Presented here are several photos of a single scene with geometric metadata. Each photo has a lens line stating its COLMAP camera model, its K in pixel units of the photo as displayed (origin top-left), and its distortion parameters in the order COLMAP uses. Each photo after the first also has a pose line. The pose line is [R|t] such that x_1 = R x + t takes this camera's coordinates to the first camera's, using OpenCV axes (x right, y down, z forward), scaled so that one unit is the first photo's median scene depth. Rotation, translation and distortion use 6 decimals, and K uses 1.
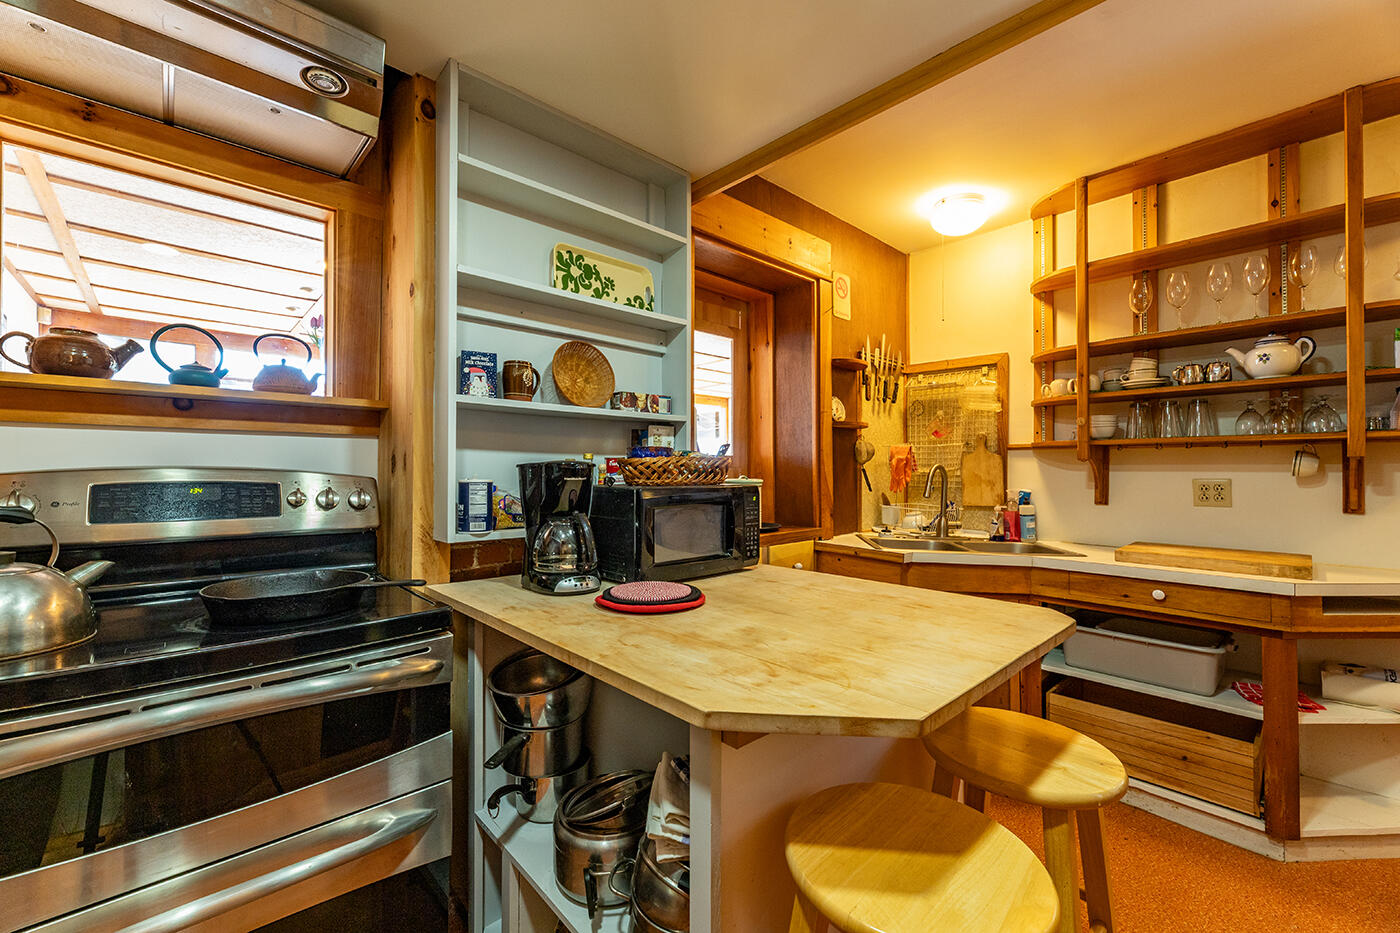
lens RADIAL K [[572.8, 0, 700.0], [0, 572.8, 466.5], [0, 0, 1]] dist [-0.002827, -0.000370]
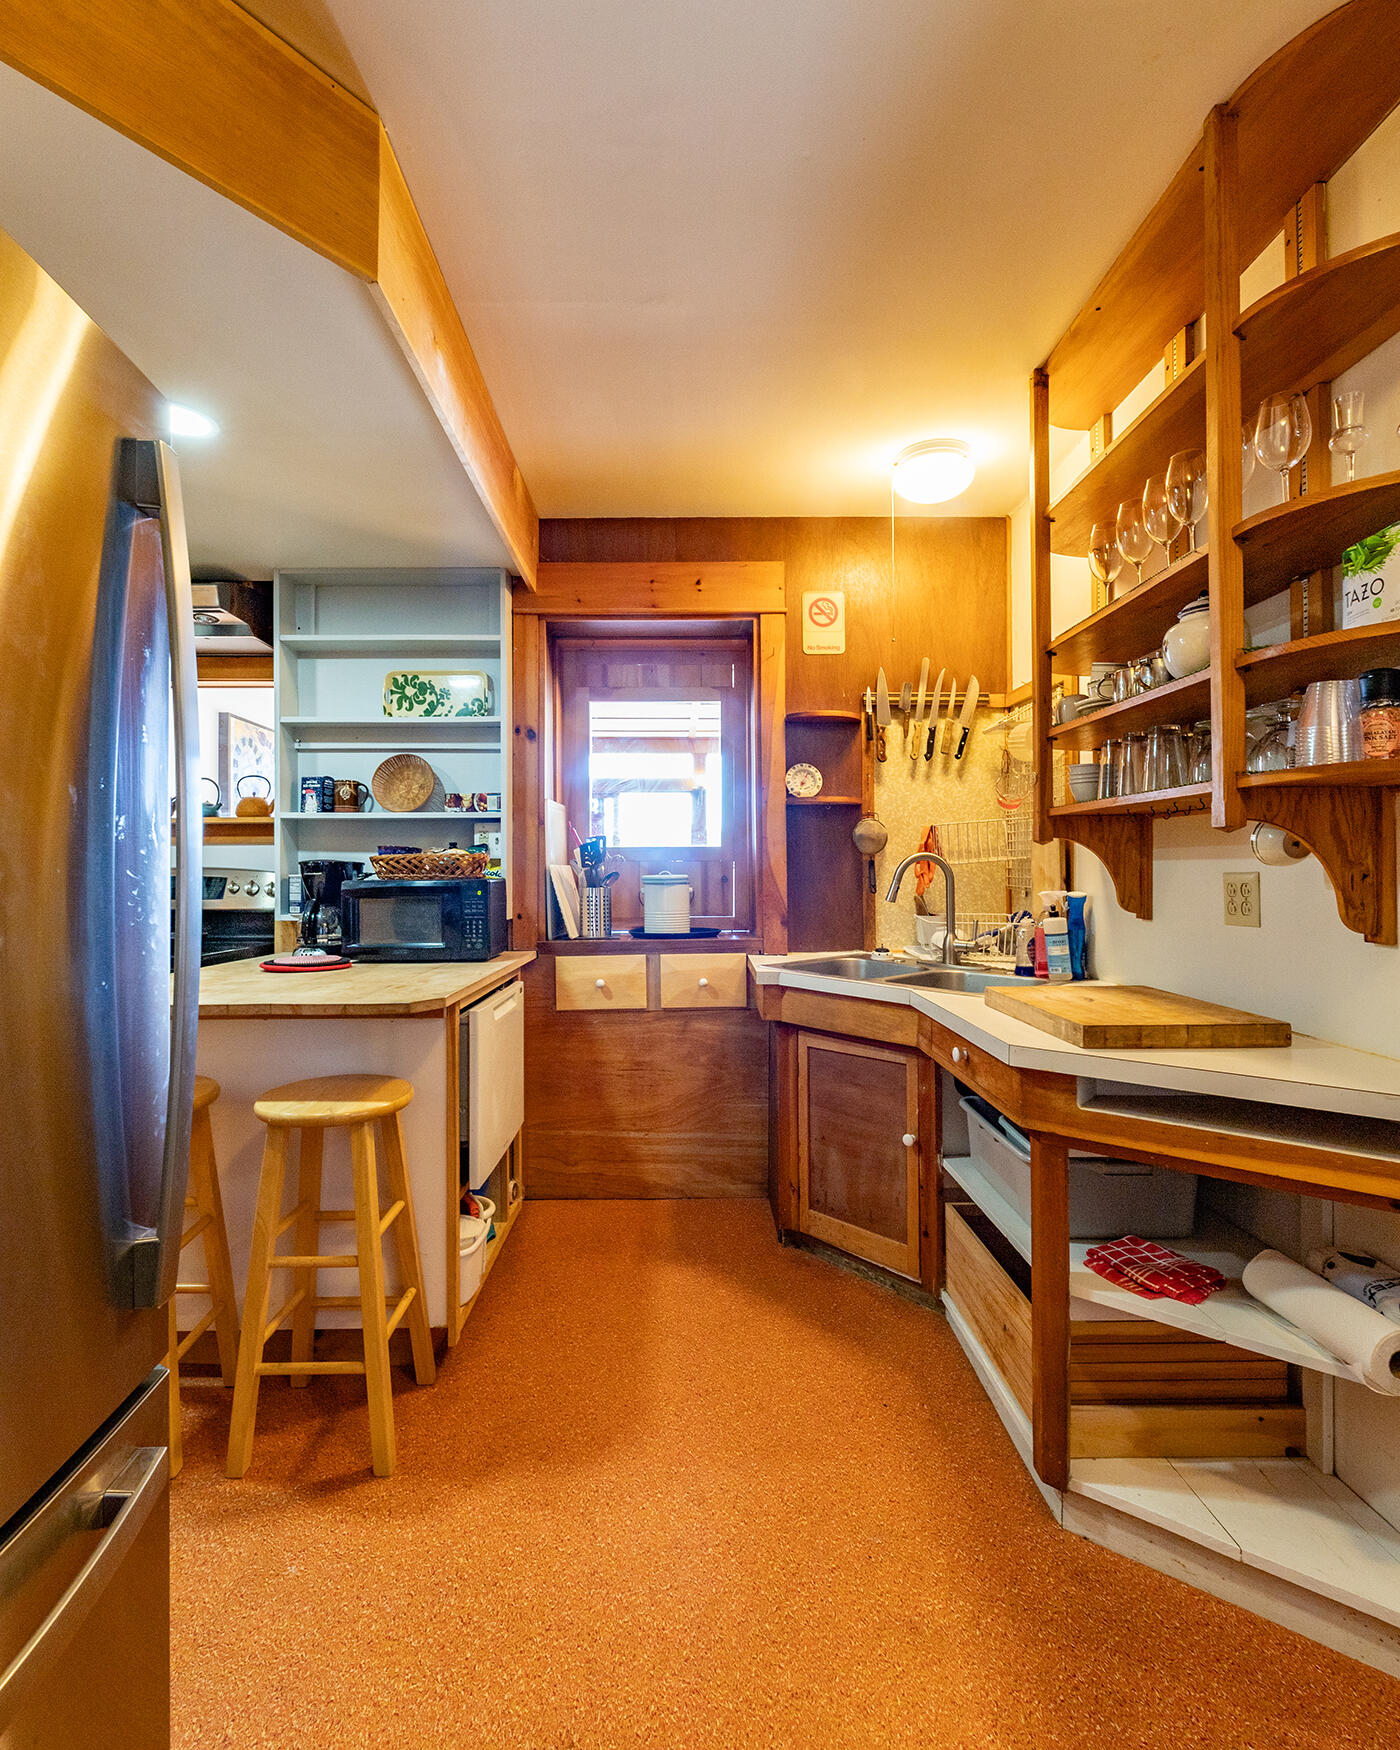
lens RADIAL K [[896.7, 0, 700.0], [0, 896.7, 875.0], [0, 0, 1]] dist [-0.000747, -0.000406]
pose [[0.732582, -0.003317, -0.680671, 1.360349], [0.012808, 0.999878, 0.008912, 0.013278], [0.680559, -0.015247, 0.732535, 0.084306]]
